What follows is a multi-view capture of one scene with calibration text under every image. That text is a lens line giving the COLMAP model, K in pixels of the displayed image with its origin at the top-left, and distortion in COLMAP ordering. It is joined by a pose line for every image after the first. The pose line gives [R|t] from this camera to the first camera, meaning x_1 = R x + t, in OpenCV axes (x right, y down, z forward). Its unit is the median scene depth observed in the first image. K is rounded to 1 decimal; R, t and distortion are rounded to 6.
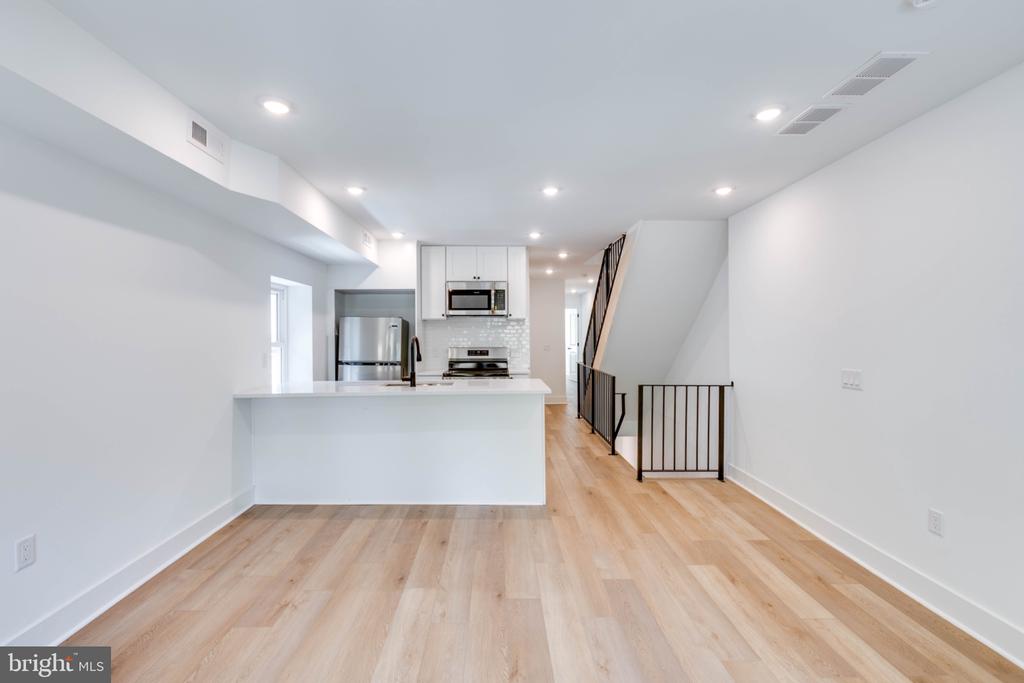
lens RADIAL K [[449.0, 0, 513.4], [0, 449.0, 341.3], [0, 0, 1]] dist [-0.002318, -0.000667]
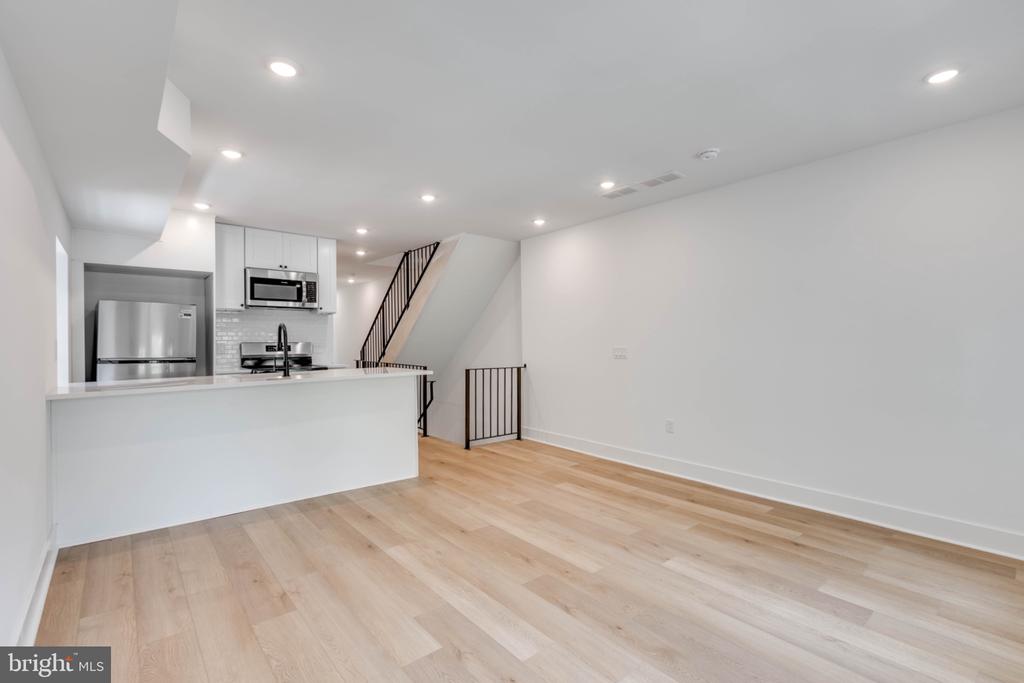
lens RADIAL K [[449.0, 0, 517.3], [0, 449.0, 341.3], [0, 0, 1]] dist [-0.002318, -0.000667]
pose [[0.779230, -0.001814, 0.626736, -0.465307], [0.012830, 0.999832, -0.013058, 0.050130], [-0.626607, 0.018216, 0.779122, -0.030059]]
